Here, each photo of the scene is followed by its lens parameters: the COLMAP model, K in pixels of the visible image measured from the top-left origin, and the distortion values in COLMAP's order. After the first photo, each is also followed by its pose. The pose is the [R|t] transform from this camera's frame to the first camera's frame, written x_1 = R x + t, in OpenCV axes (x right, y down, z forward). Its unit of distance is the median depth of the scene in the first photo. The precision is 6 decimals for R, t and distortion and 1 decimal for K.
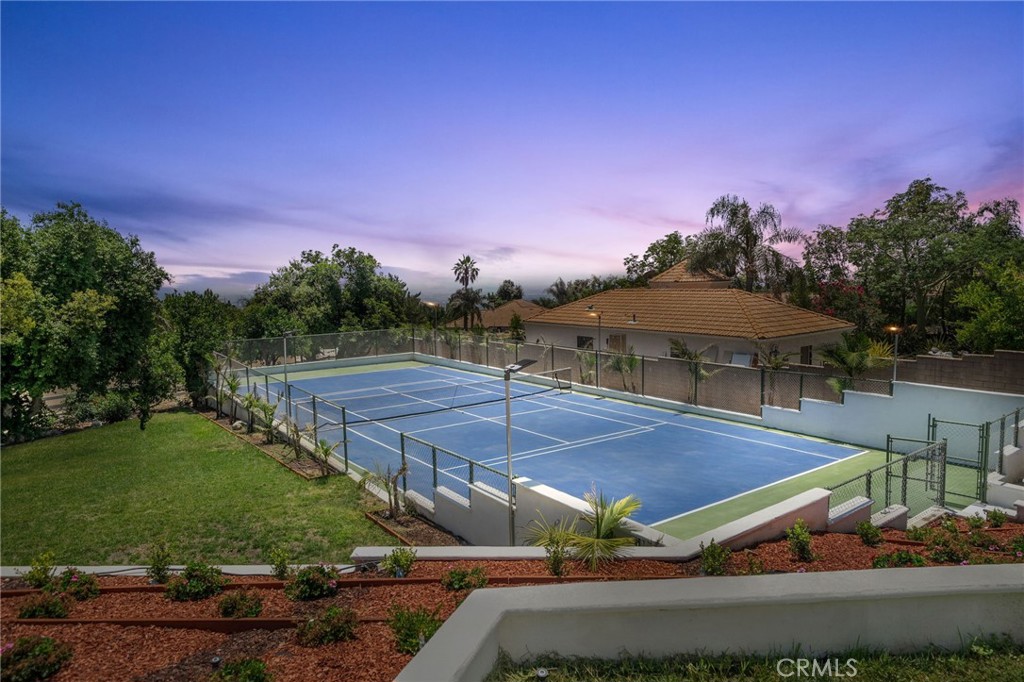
lens RADIAL K [[478.5, 0, 512.0], [0, 478.5, 341.0], [0, 0, 1]] dist [0.007564, 0.001039]
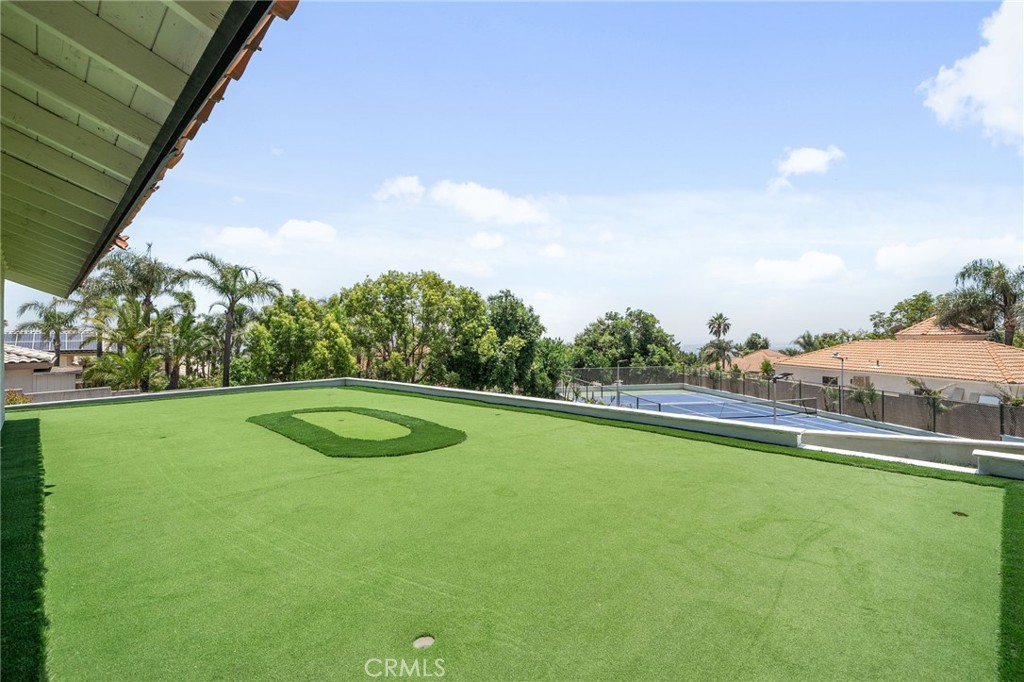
lens RADIAL K [[478.5, 0, 512.0], [0, 478.5, 341.0], [0, 0, 1]] dist [0.007564, 0.001039]
pose [[0.899660, 0.014617, -0.436347, -0.047637], [-0.063944, 0.993073, -0.098574, 0.070218], [0.431884, 0.116585, 0.894363, -0.475064]]
